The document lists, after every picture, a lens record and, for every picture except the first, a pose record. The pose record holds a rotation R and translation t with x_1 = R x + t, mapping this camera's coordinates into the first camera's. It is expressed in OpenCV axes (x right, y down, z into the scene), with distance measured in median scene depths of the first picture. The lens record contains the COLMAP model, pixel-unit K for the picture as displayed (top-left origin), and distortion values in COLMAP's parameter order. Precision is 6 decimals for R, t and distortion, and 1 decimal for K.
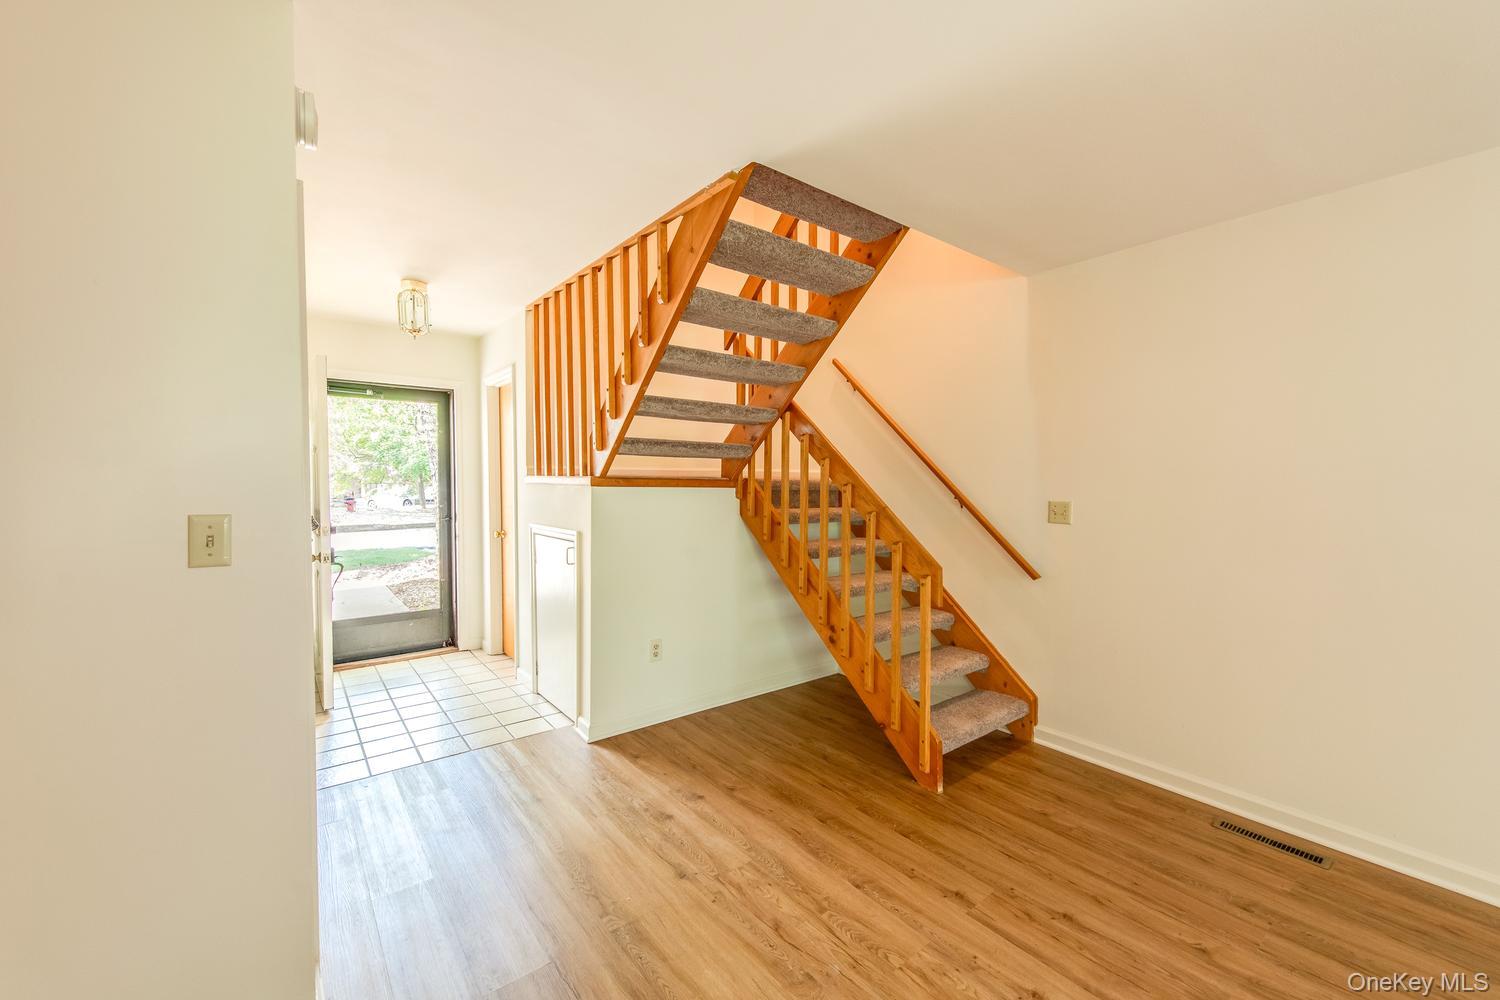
lens RADIAL K [[588.1, 0, 750.0], [0, 588.1, 500.0], [0, 0, 1]] dist [0.000582, -0.000263]
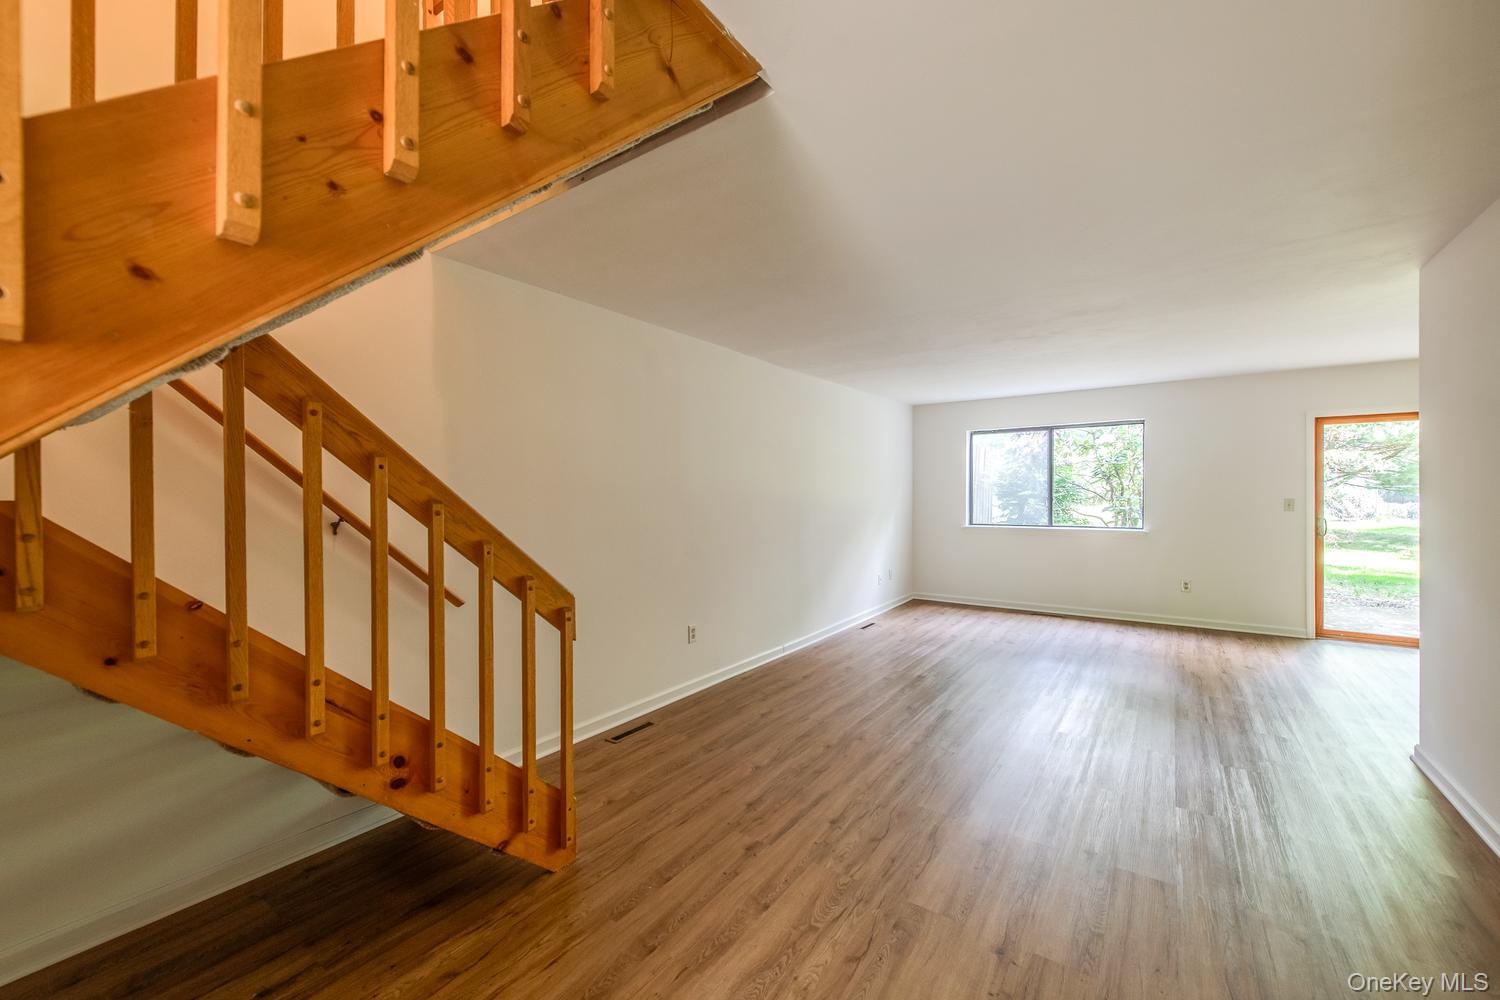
lens RADIAL K [[588.1, 0, 750.0], [0, 588.1, 500.0], [0, 0, 1]] dist [0.000582, -0.000263]
pose [[-0.279203, -0.014291, 0.960126, -0.743567], [0.035795, 0.999039, 0.025279, -0.047779], [-0.959565, 0.041425, -0.278423, 1.273438]]
